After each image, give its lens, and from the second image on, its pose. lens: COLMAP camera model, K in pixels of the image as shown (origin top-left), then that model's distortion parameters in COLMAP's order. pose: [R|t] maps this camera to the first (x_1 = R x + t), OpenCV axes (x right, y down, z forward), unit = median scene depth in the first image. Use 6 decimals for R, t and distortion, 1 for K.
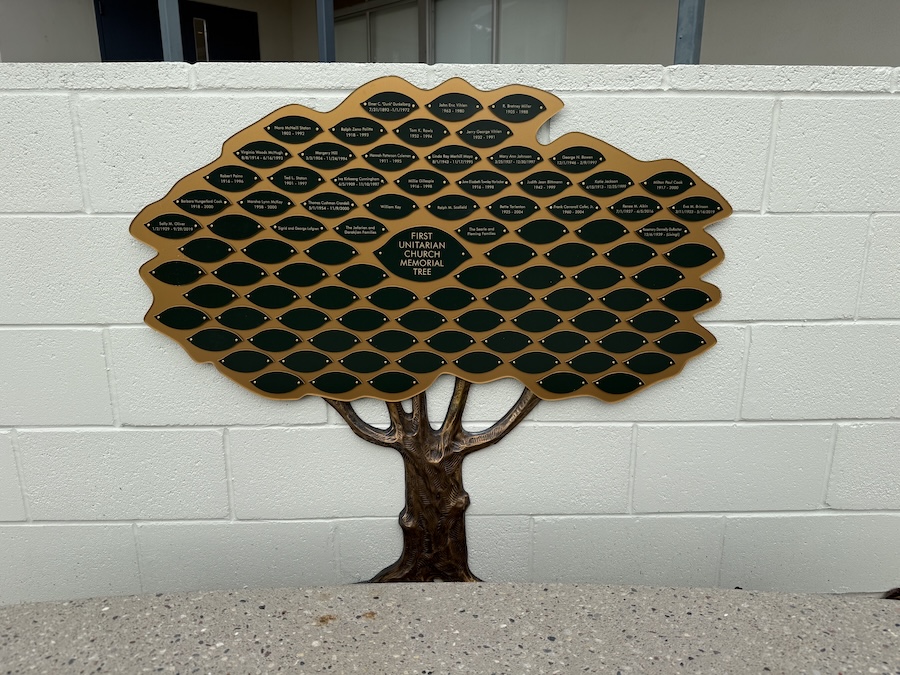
lens RADIAL K [[631.8, 0, 449.1], [0, 631.8, 336.9], [0, 0, 1]] dist [0.014031, 0.001654]
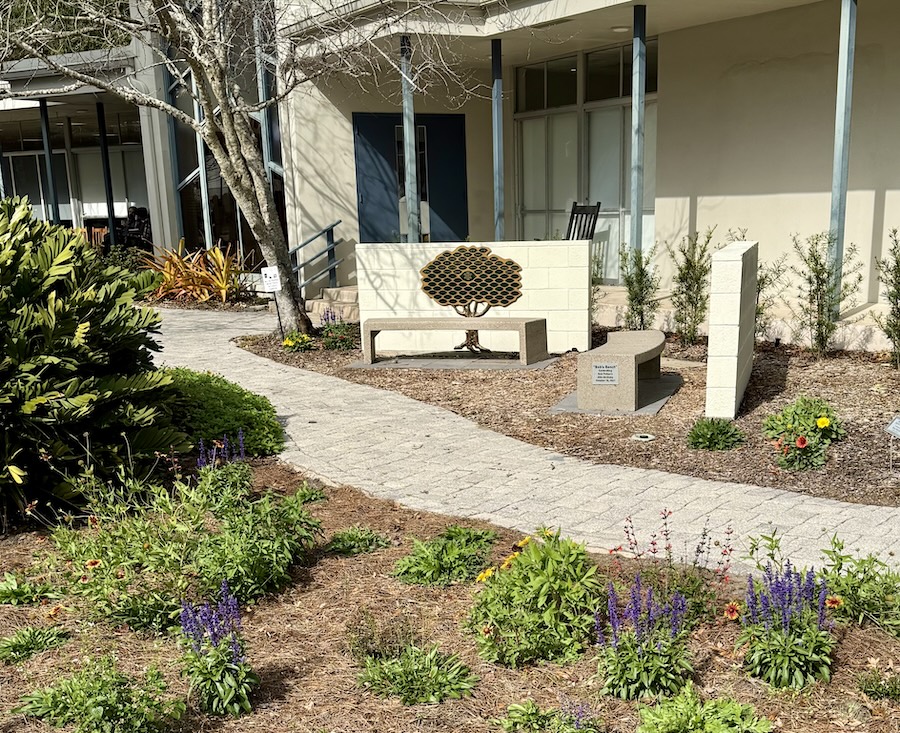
lens RADIAL K [[913.0, 0, 450.4], [0, 913.0, 366.6], [0, 0, 1]] dist [-0.002493, 0.000000]
pose [[0.915692, 0.037834, -0.400096, 2.970387], [-0.084282, 0.991498, -0.099137, 1.421797], [0.392943, 0.124500, 0.911096, -6.073344]]
